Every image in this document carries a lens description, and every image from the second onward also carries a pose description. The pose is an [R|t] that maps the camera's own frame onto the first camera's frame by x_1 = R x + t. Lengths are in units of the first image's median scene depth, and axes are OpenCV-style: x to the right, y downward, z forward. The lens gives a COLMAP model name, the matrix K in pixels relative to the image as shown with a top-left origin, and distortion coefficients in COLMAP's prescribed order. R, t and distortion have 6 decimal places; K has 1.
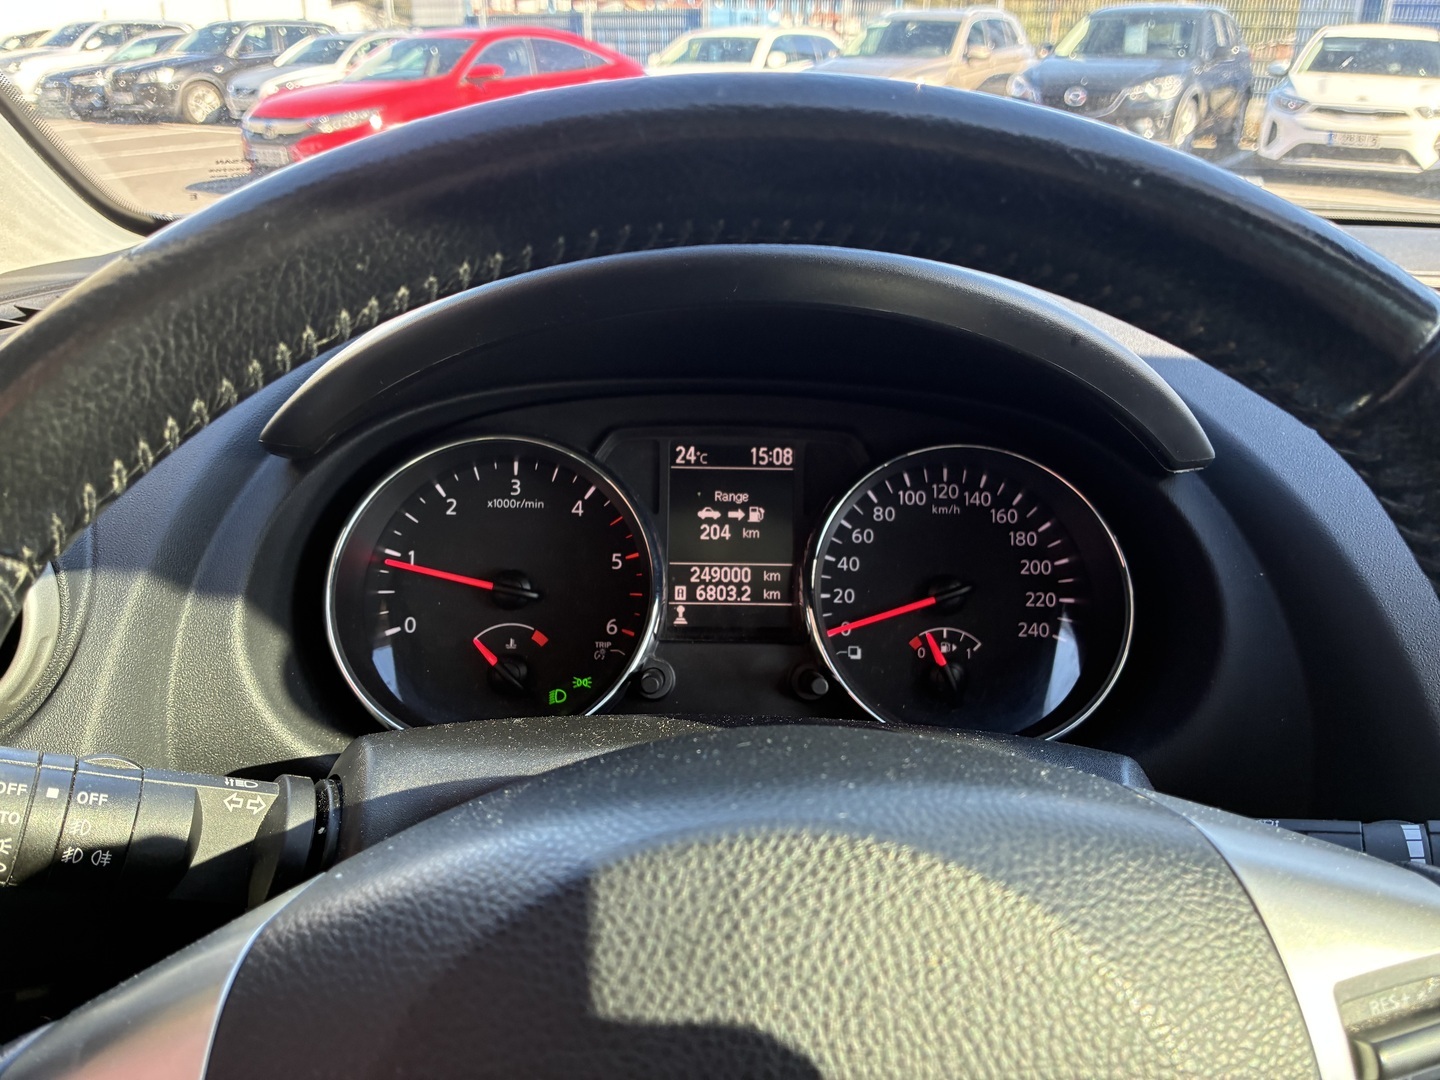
lens RADIAL K [[1102.7, 0, 720.0], [0, 1102.7, 540.0], [0, 0, 1]] dist [0.068415, -0.110162]
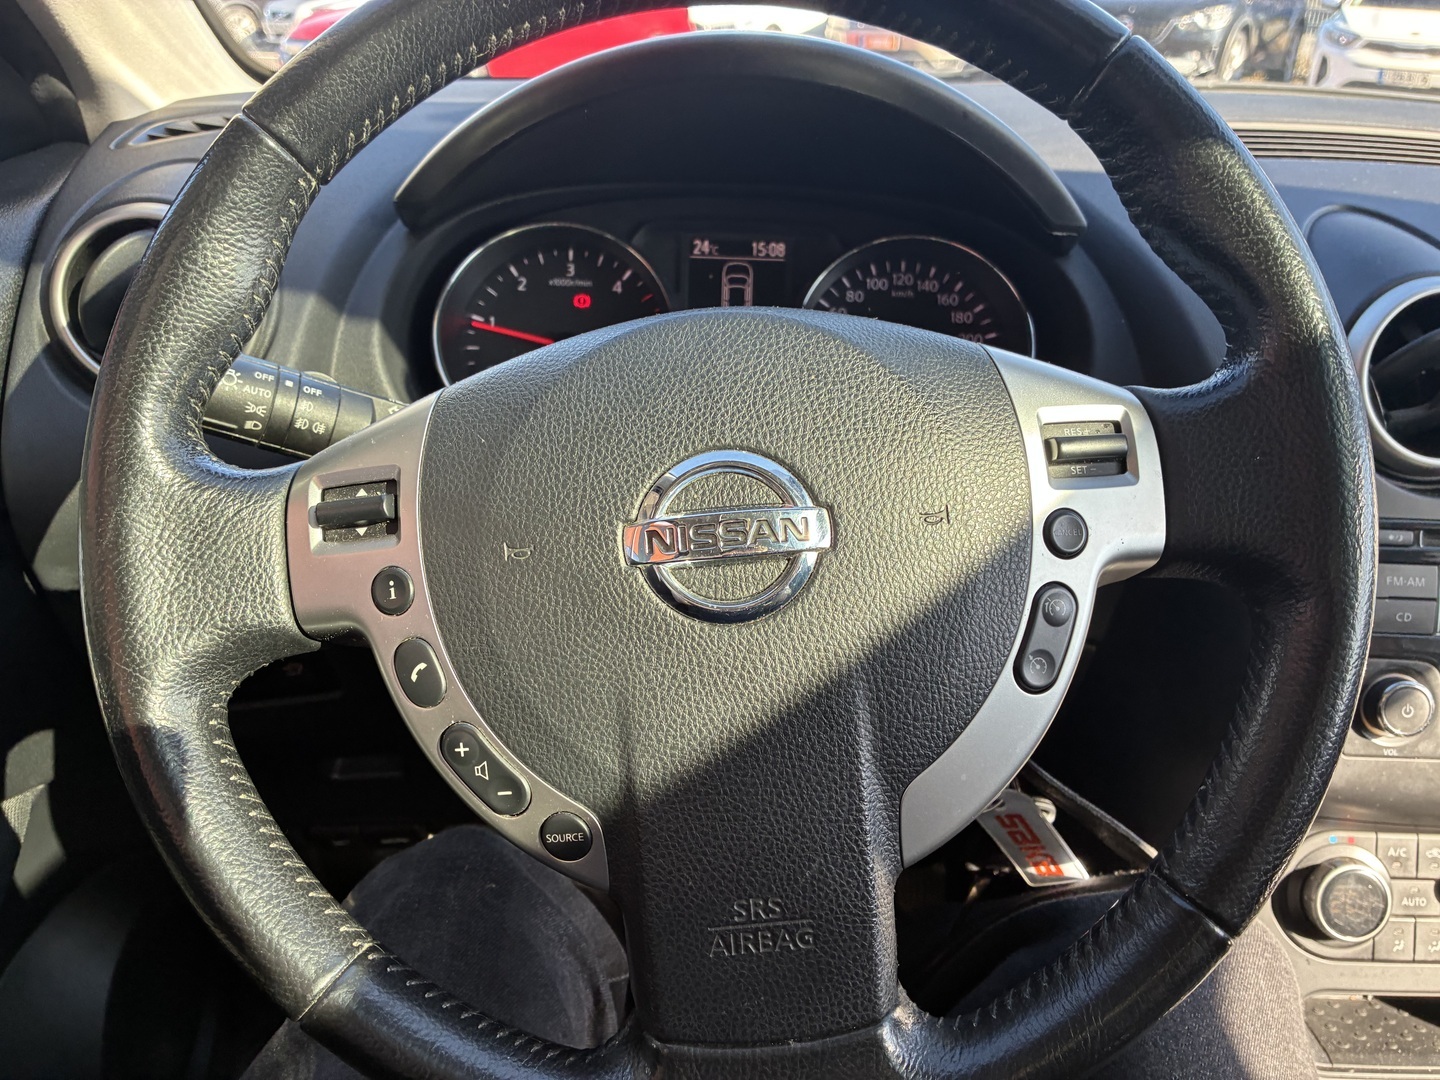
lens RADIAL K [[1080.7, 0, 720.0], [0, 1080.7, 540.0], [0, 0, 1]] dist [0.014821, -0.004179]
pose [[0.999513, 0.019507, -0.024343, 0.052442], [-0.017829, 0.997571, 0.067339, 0.335623], [0.025597, -0.066872, 0.997433, -0.533806]]
